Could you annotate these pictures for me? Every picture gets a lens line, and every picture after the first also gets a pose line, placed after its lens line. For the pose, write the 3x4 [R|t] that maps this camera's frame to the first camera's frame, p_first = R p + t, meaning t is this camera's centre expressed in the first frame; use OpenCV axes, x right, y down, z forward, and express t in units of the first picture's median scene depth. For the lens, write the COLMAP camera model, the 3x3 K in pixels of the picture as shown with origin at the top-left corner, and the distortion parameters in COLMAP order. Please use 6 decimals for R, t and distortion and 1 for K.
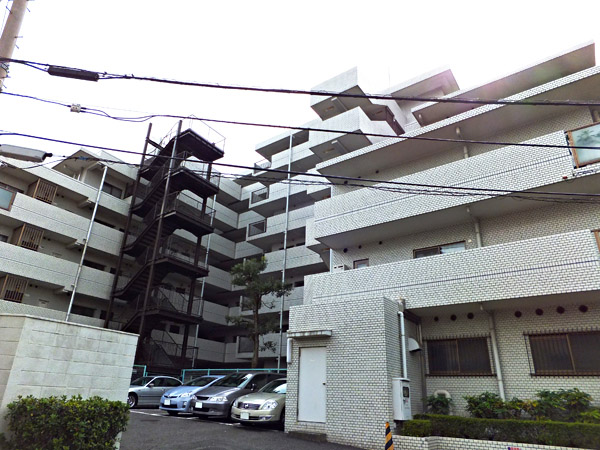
lens RADIAL K [[399.5, 0, 299.3], [0, 399.5, 252.6], [0, 0, 1]] dist [0.008519, 0.002267]
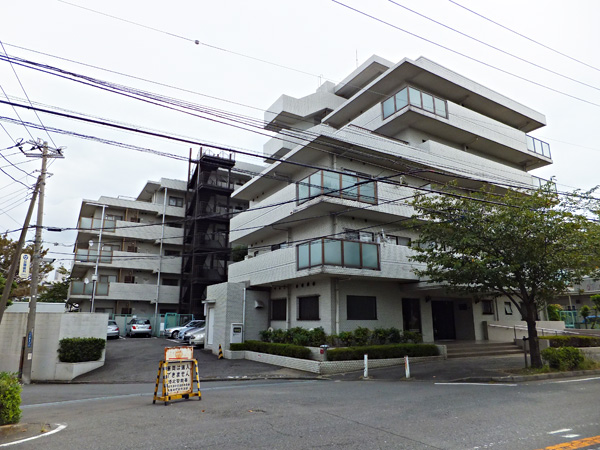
lens RADIAL K [[399.5, 0, 299.3], [0, 399.5, 252.6], [0, 0, 1]] dist [0.008519, 0.002267]
pose [[0.915661, -0.098772, -0.389628, 1.133978], [0.164989, 0.976273, 0.140250, -0.213693], [0.366530, -0.192706, 0.910231, -0.519192]]
